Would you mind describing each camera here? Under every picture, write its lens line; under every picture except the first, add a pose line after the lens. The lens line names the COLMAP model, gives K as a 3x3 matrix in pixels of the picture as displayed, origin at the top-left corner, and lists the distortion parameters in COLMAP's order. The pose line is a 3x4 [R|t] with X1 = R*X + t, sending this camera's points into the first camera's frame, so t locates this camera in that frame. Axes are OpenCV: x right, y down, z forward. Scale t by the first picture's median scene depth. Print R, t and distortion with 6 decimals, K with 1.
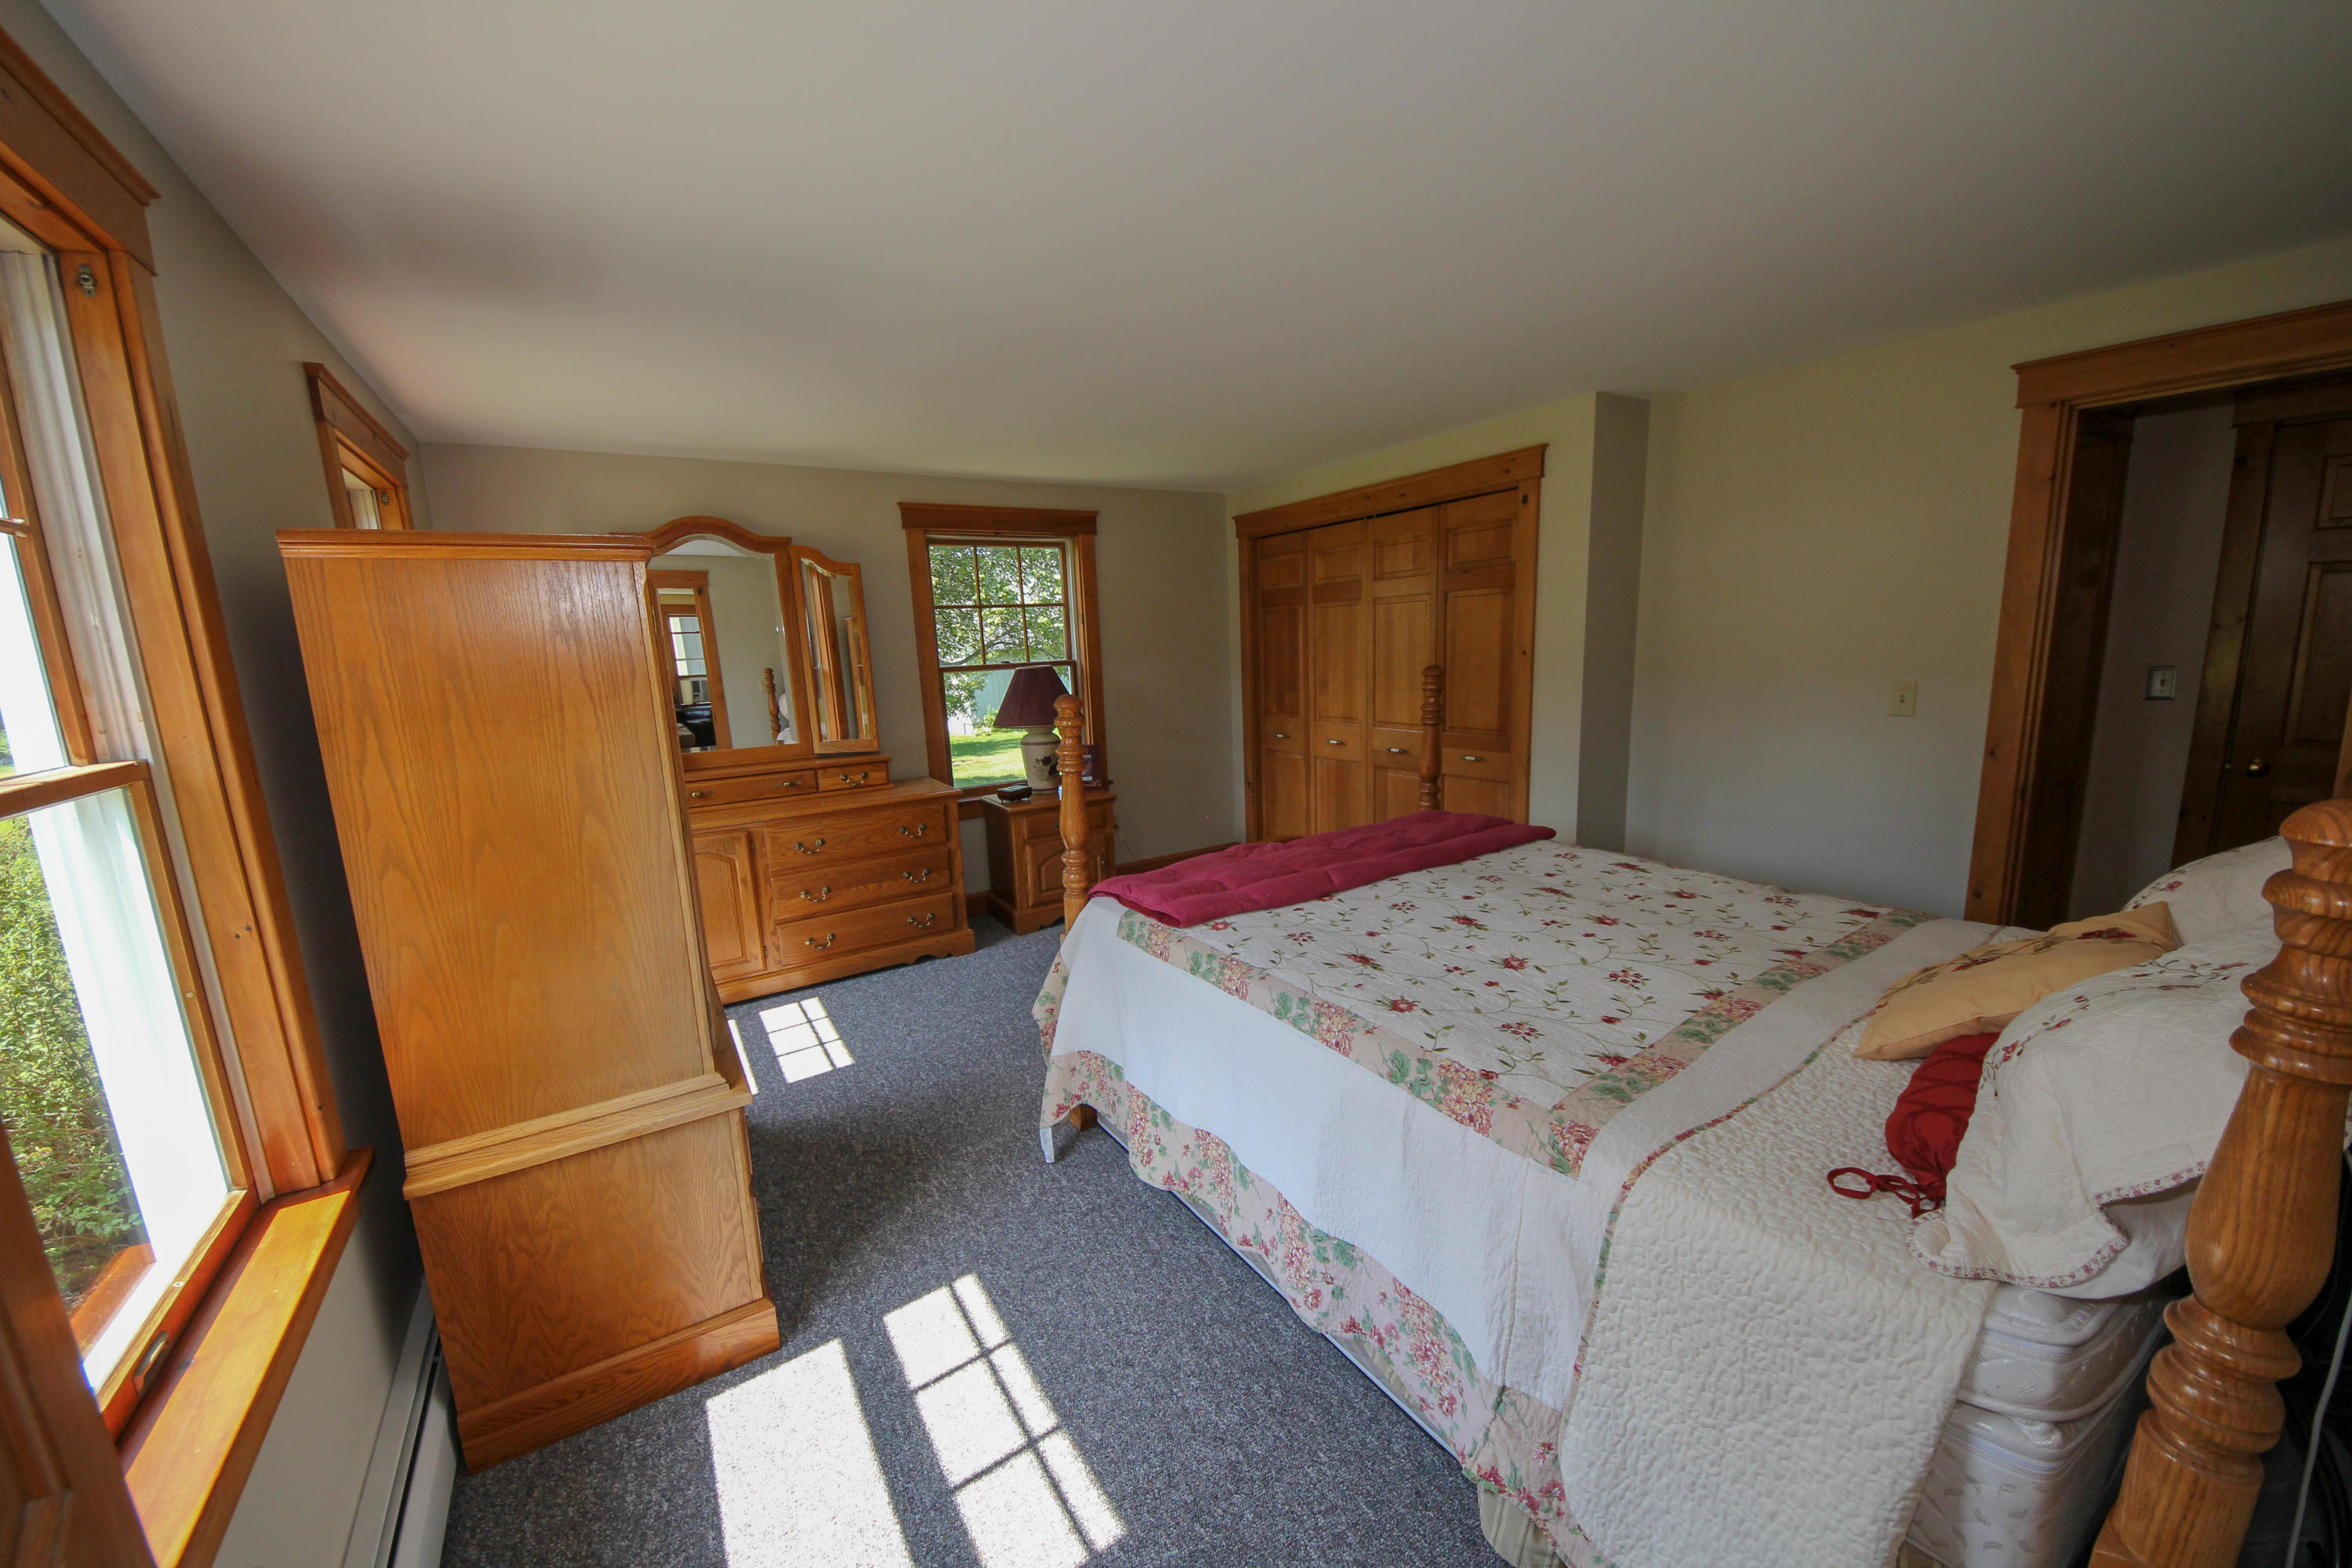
lens RADIAL K [[875.2, 0, 1148.5], [0, 875.2, 787.6], [0, 0, 1]] dist [0.001374, 0.000054]
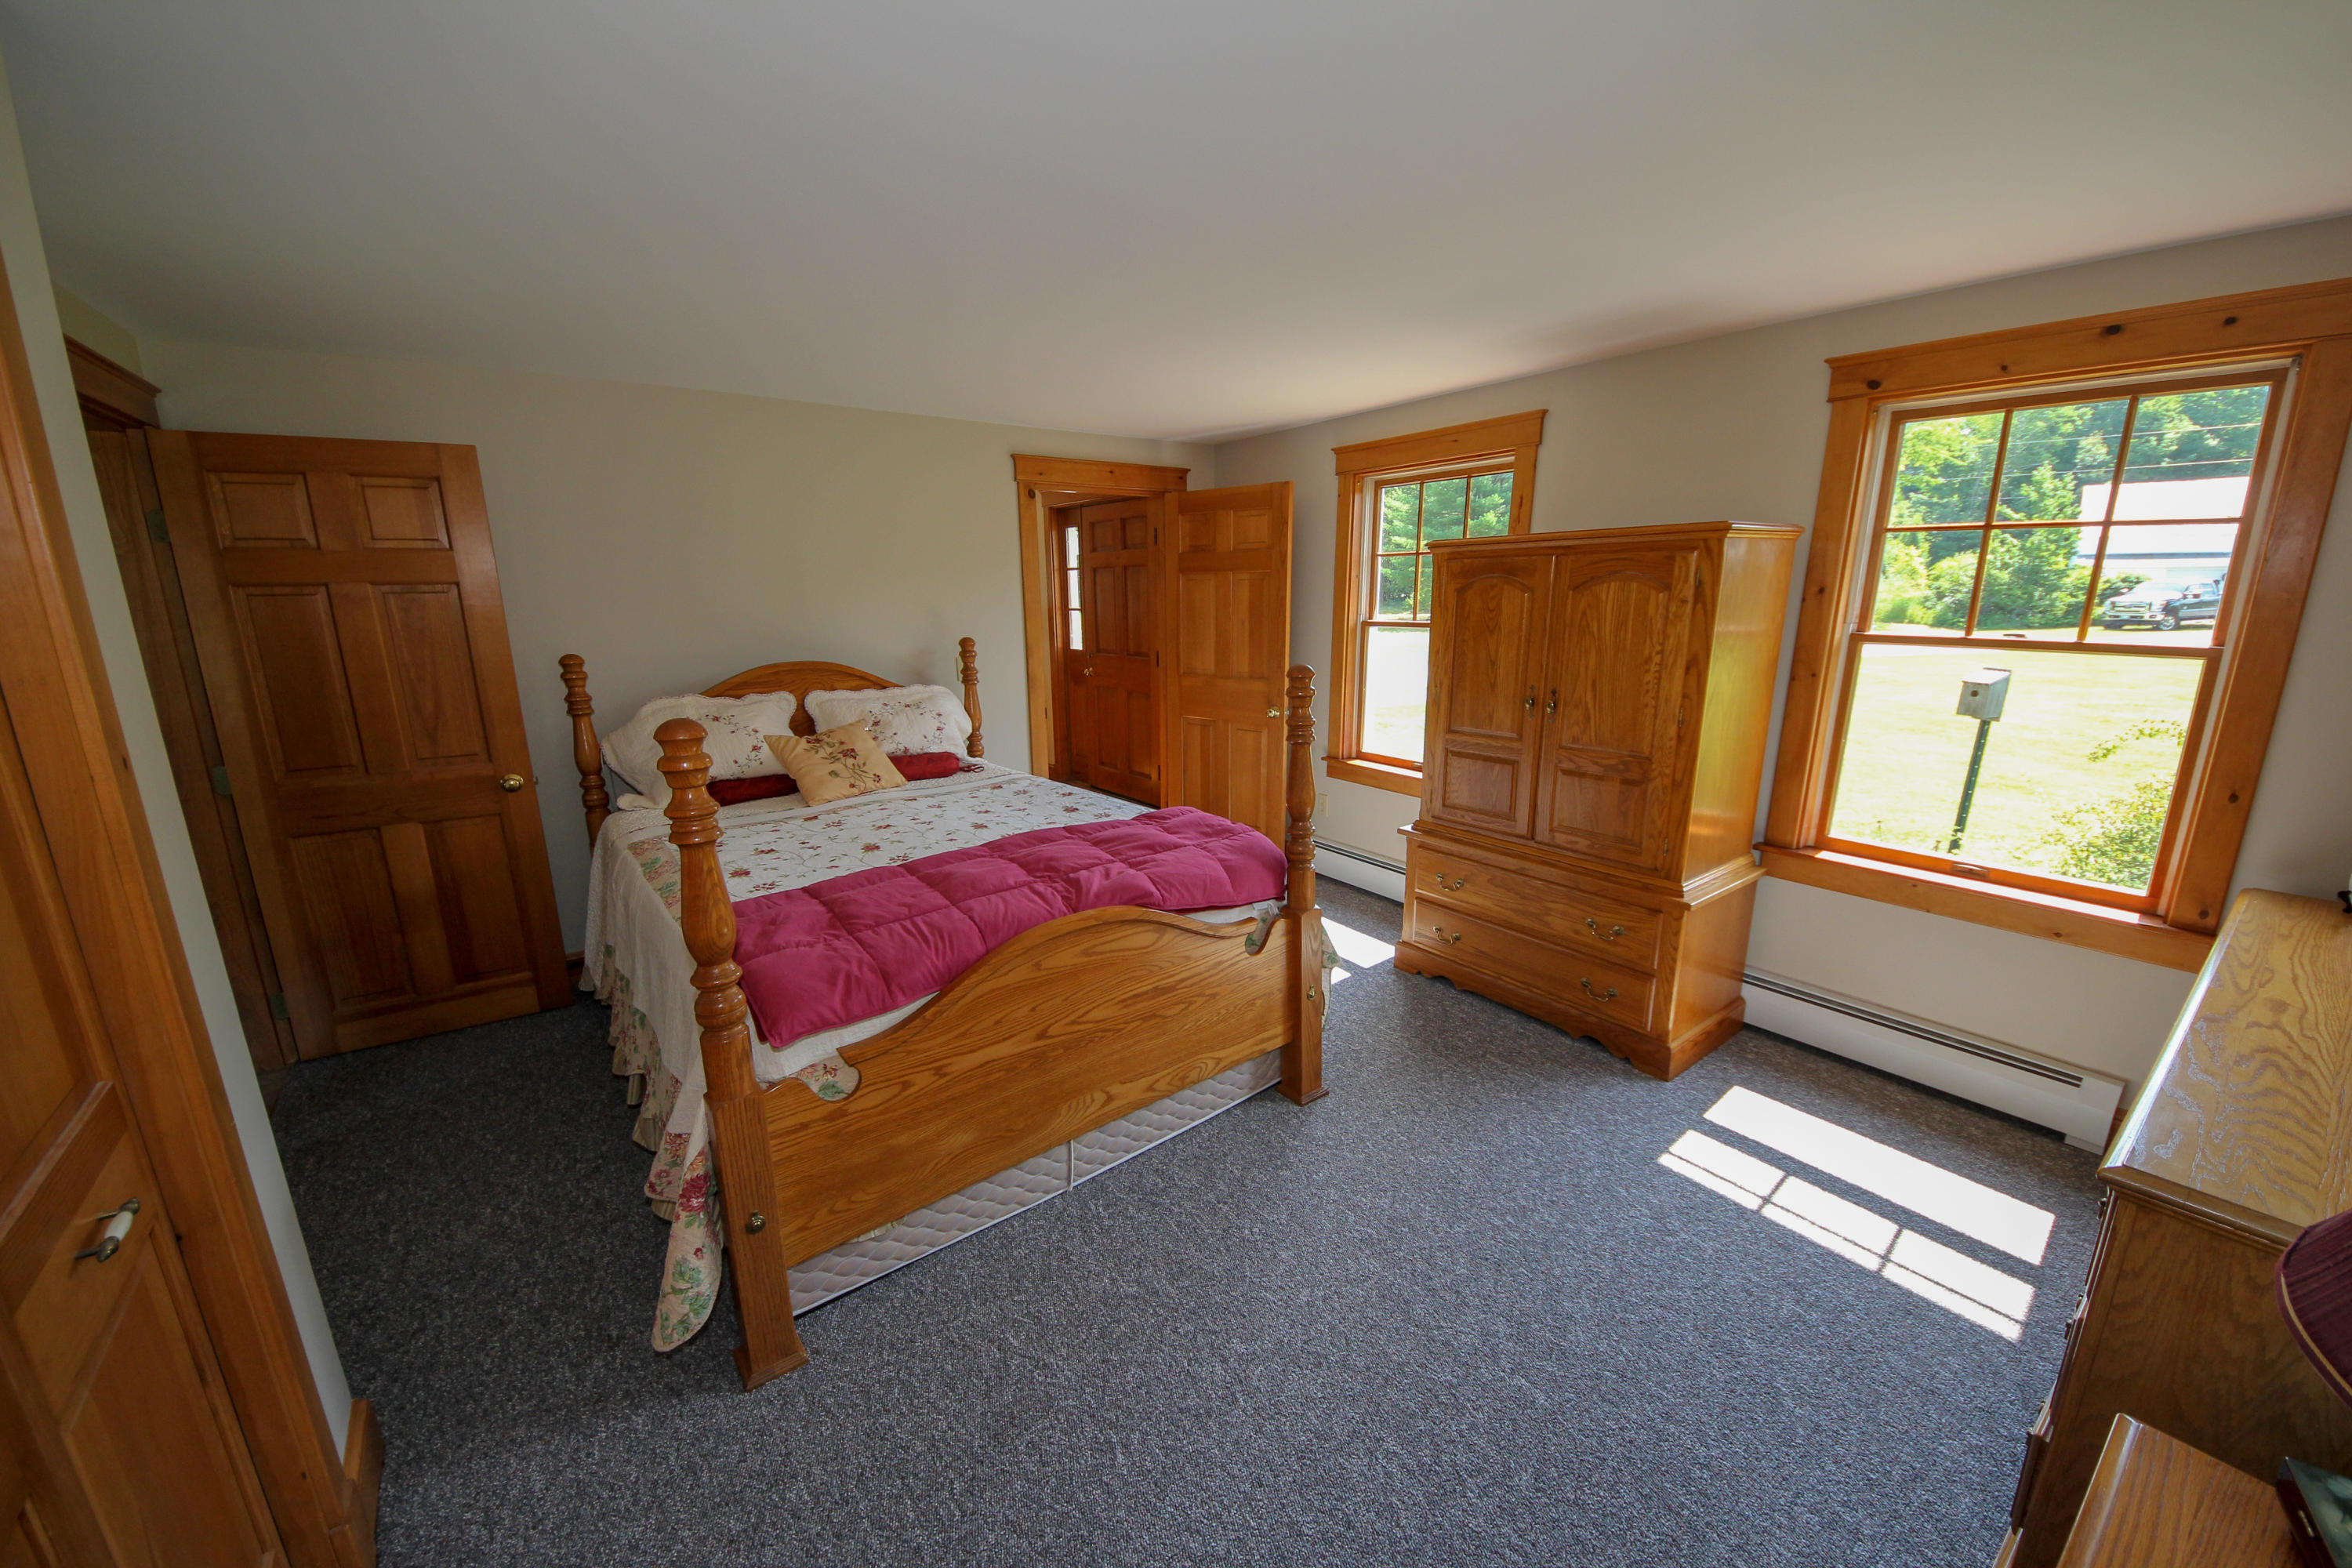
lens RADIAL K [[867.0, 0, 1163.1], [0, 867.0, 792.1], [0, 0, 1]] dist [-0.000387, -0.012407]
pose [[-0.994424, 0.078525, -0.070383, 0.147002], [0.044348, 0.916974, 0.396474, -0.379767], [0.095673, 0.391142, -0.915344, 2.015780]]
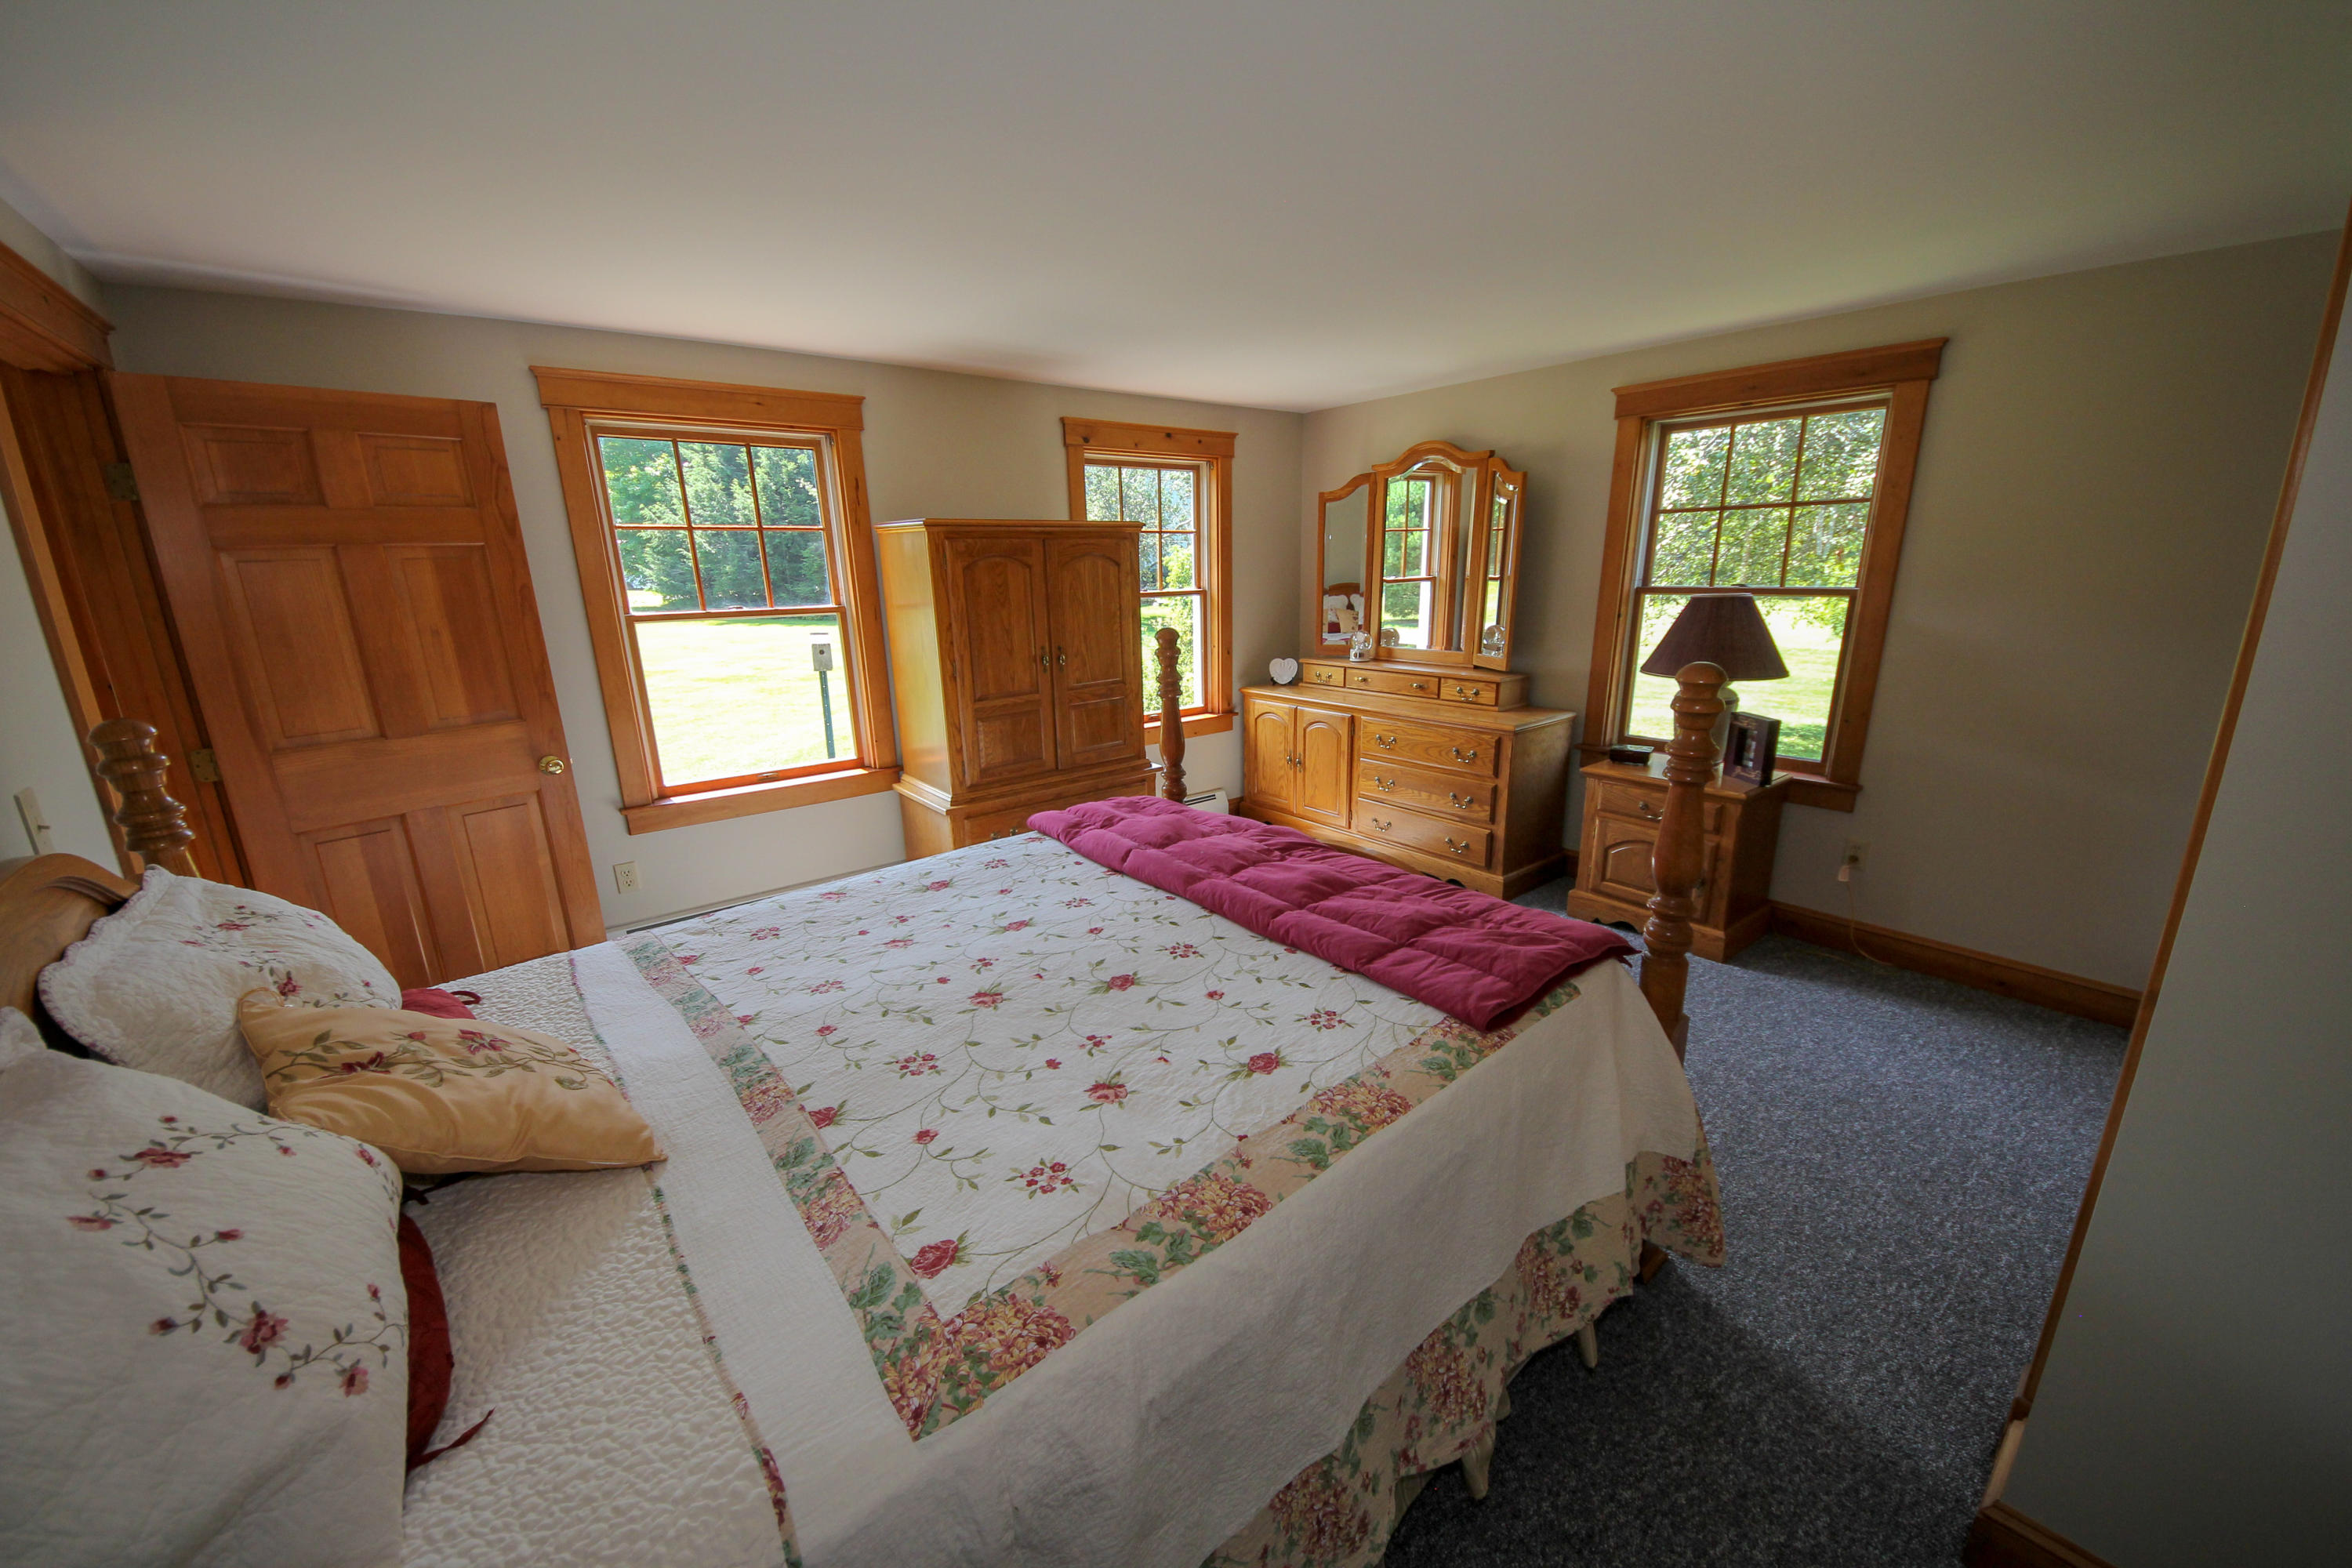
lens RADIAL K [[869.6, 0, 1178.7], [0, 869.6, 787.7], [0, 0, 1]] dist [0.037174, -0.026345]
pose [[0.135085, 0.293642, -0.946322, 1.064176], [-0.158704, 0.949158, 0.271868, -0.224493], [0.978041, 0.113460, 0.174819, 0.884878]]
